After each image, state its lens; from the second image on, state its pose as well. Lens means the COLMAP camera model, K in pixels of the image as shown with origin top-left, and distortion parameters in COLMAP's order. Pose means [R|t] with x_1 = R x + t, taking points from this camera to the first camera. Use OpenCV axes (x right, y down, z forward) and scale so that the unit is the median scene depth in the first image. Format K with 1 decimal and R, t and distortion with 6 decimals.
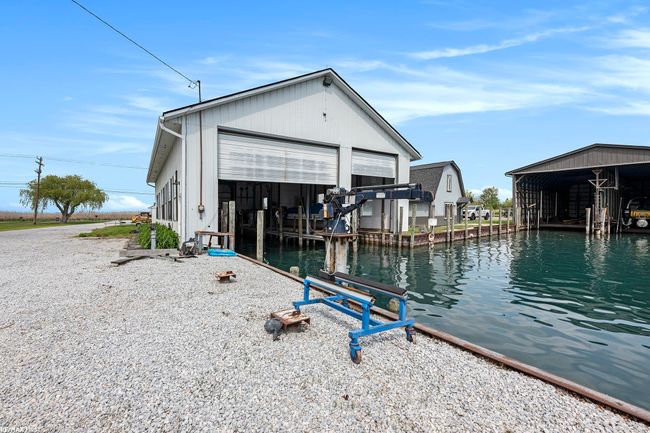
lens RADIAL K [[299.4, 0, 324.0], [0, 299.4, 217.0], [0, 0, 1]] dist [-0.023117, -0.001248]
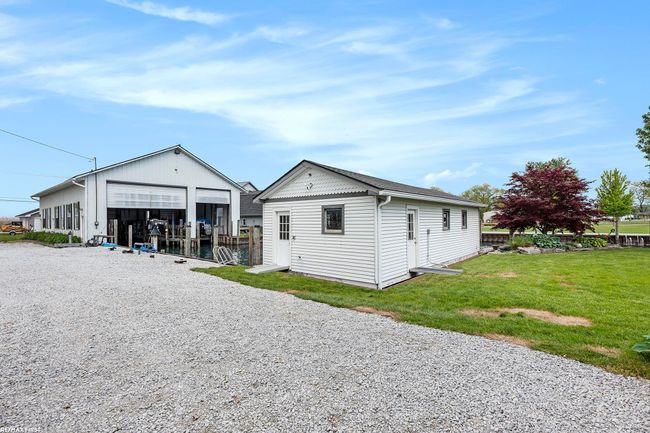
lens RADIAL K [[294.1, 0, 323.4], [0, 294.1, 227.6], [0, 0, 1]] dist [-0.002146, -0.000131]
pose [[0.952573, -0.002657, 0.304298, 0.340643], [0.000326, 0.999970, 0.007710, -0.013161], [-0.304309, -0.007245, 0.952546, -1.053027]]
